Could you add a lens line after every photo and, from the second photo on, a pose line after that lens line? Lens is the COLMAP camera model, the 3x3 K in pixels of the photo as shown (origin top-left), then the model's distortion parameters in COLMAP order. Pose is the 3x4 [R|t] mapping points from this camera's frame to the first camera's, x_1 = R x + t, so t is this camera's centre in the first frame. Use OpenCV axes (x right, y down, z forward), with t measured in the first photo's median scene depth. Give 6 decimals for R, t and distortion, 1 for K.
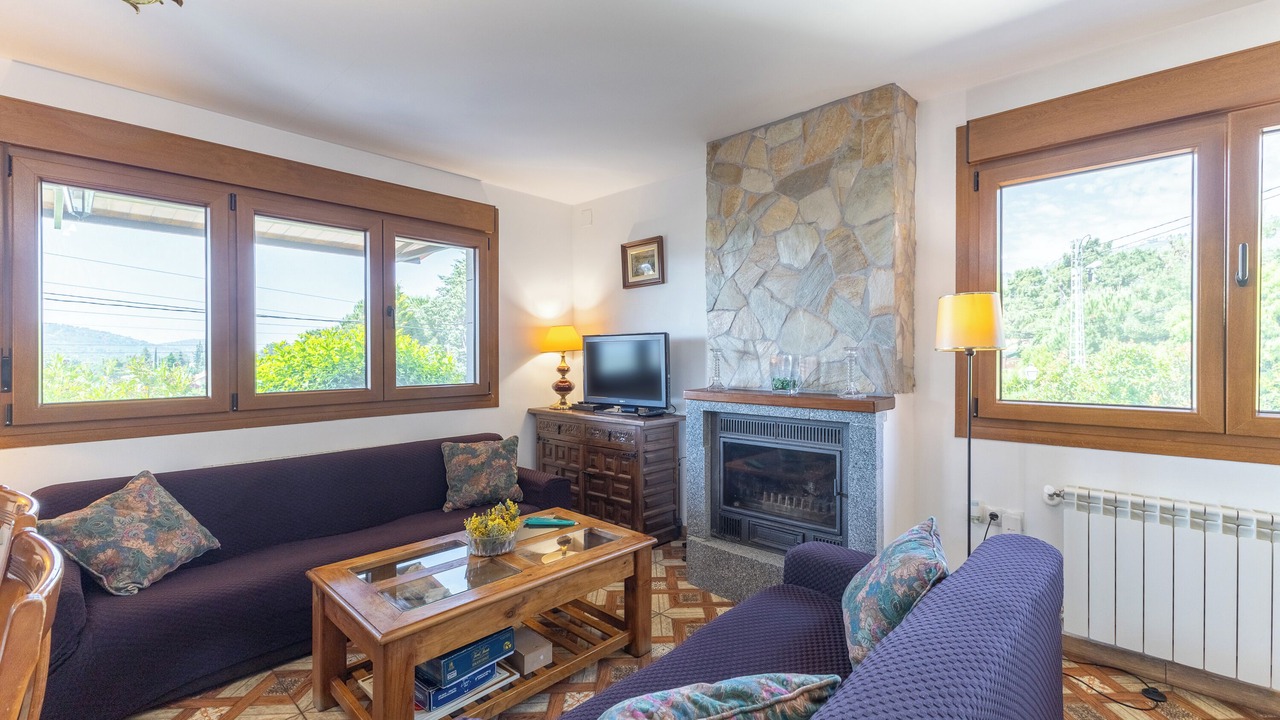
lens RADIAL K [[569.1, 0, 647.7], [0, 569.1, 350.8], [0, 0, 1]] dist [-0.001457, 0.000284]
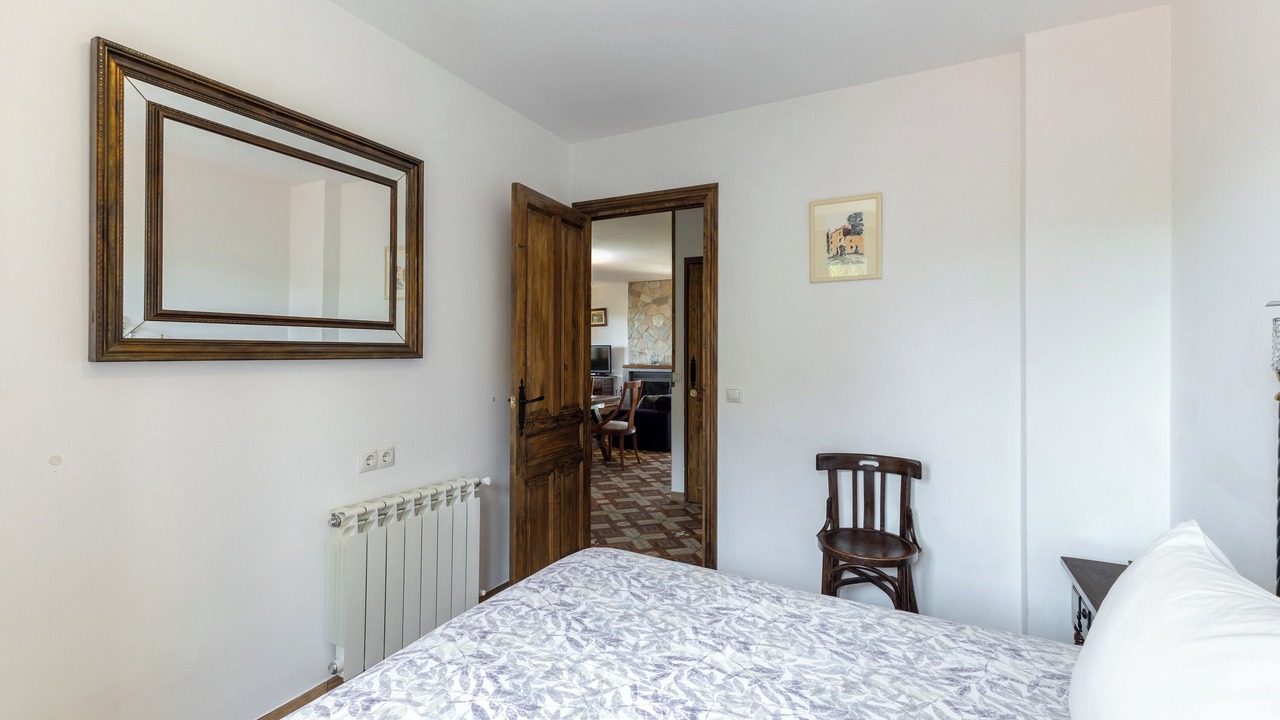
lens RADIAL K [[569.1, 0, 647.7], [0, 569.1, 350.8], [0, 0, 1]] dist [-0.001457, 0.000284]
pose [[0.958608, -0.000705, 0.284729, -0.656850], [0.000185, 0.999998, 0.001856, -0.012348], [-0.284730, -0.001726, 0.958606, -1.912589]]
